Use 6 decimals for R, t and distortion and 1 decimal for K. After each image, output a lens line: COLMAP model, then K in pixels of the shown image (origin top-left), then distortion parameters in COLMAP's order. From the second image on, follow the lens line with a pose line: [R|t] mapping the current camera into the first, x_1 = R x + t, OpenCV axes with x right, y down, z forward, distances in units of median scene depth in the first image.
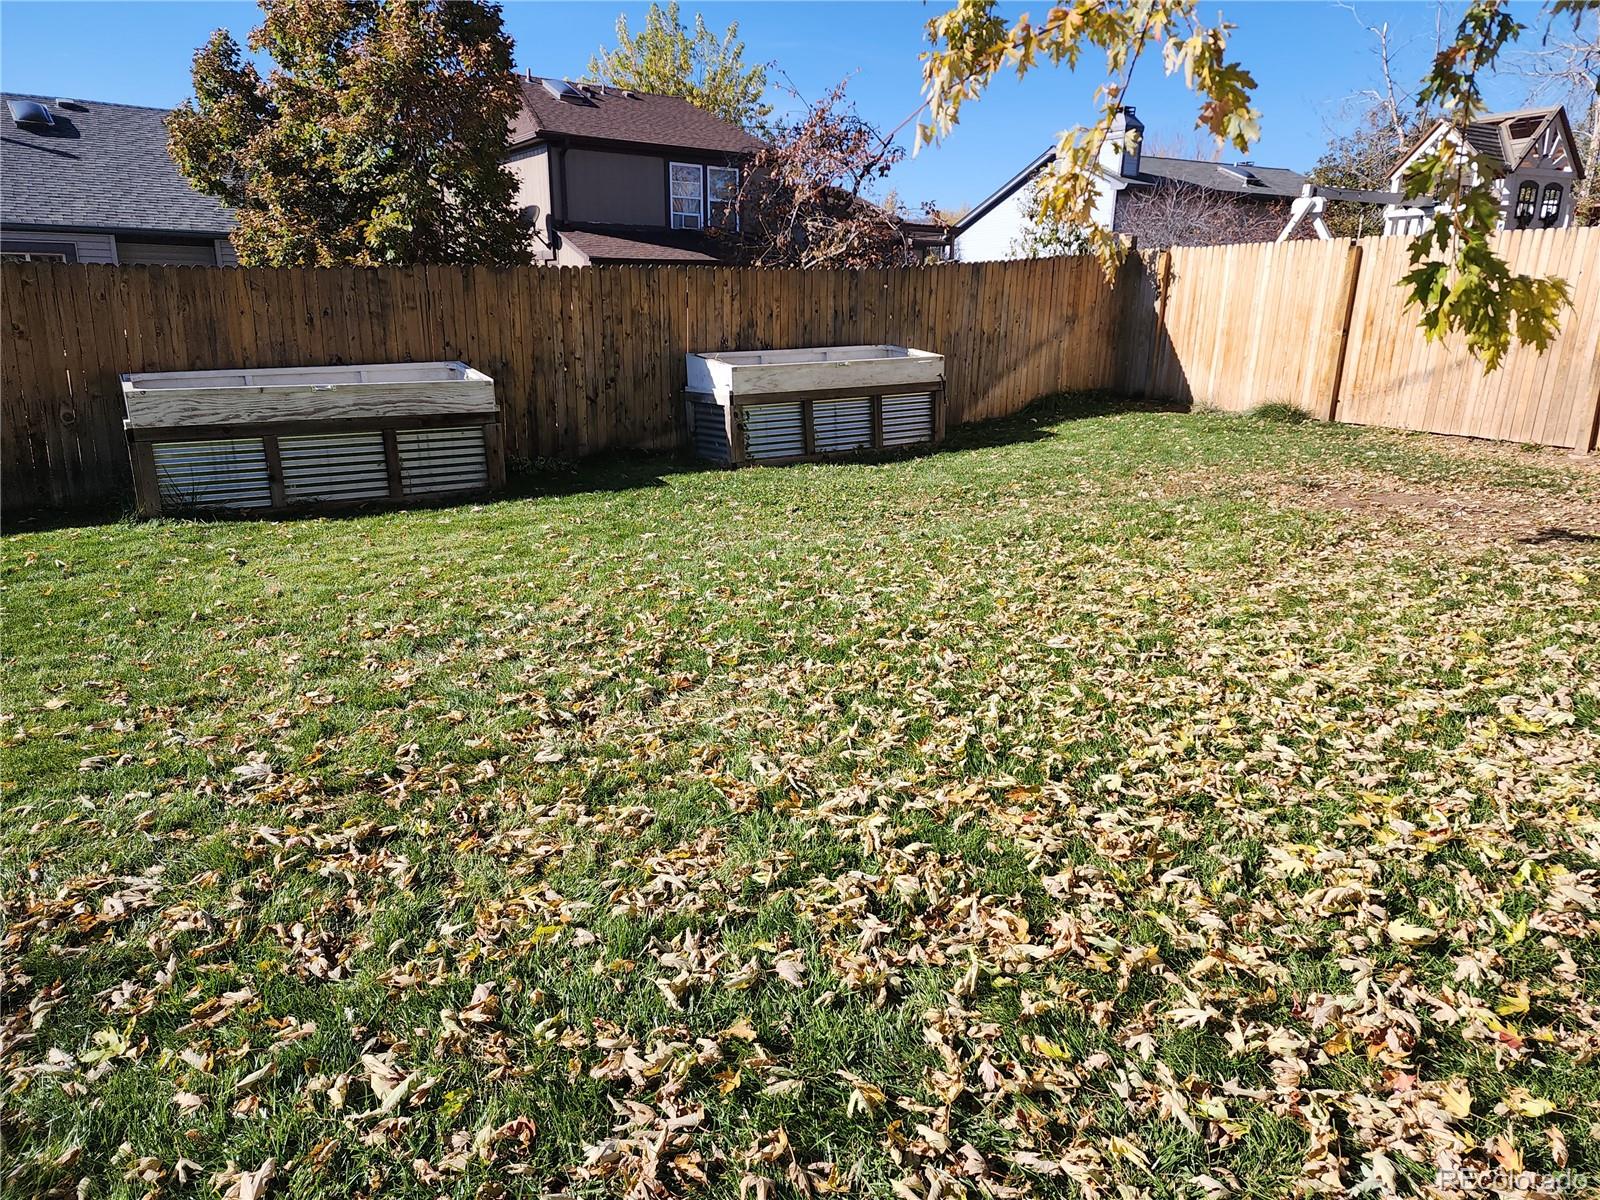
lens RADIAL K [[1043.8, 0, 798.1], [0, 1043.8, 603.4], [0, 0, 1]] dist [0.025026, -0.014675]
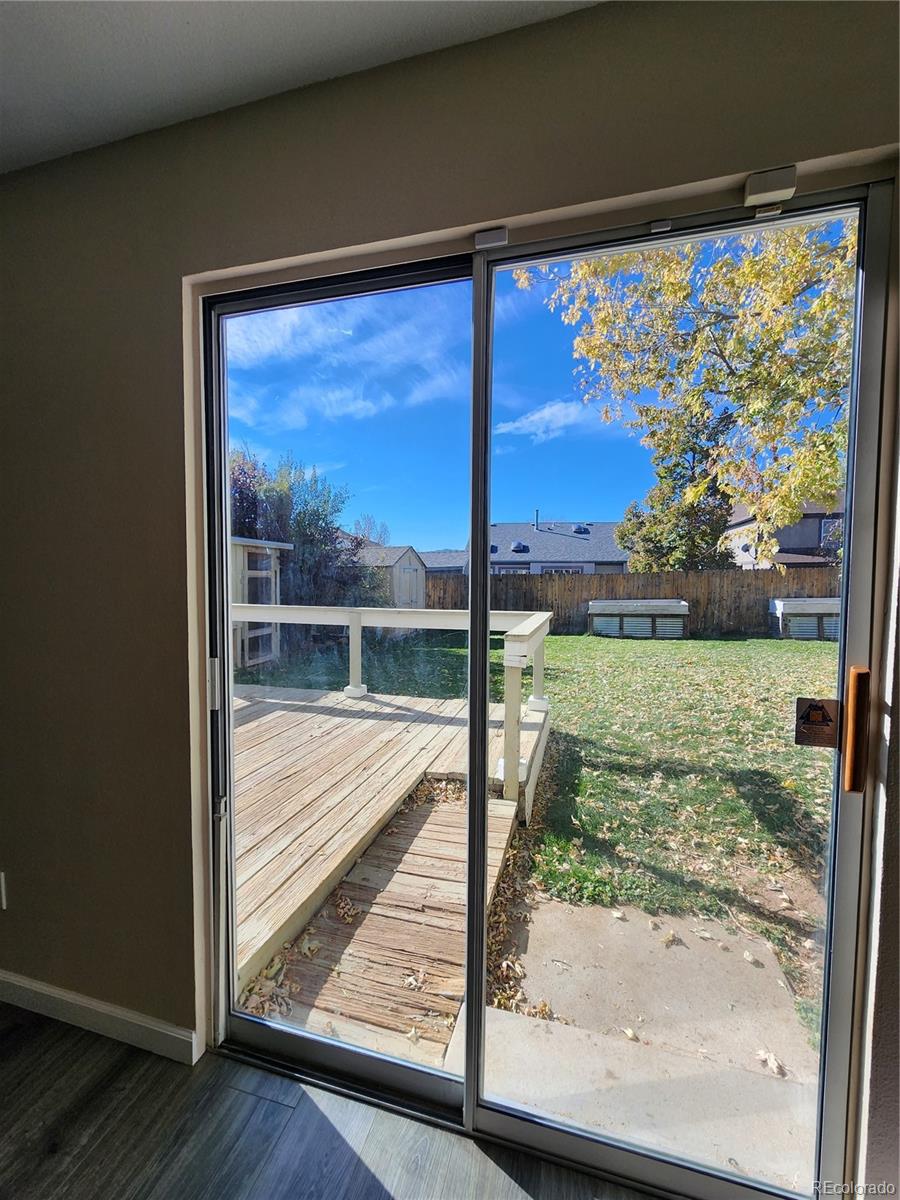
lens RADIAL K [[491.9, 0, 451.6], [0, 491.9, 596.8], [0, 0, 1]] dist [0.002787, -0.000799]
pose [[0.669236, 0.011703, -0.742957, 0.207891], [-0.196703, 0.966995, -0.161953, 0.091950], [0.716541, 0.254527, 0.649450, -0.310561]]
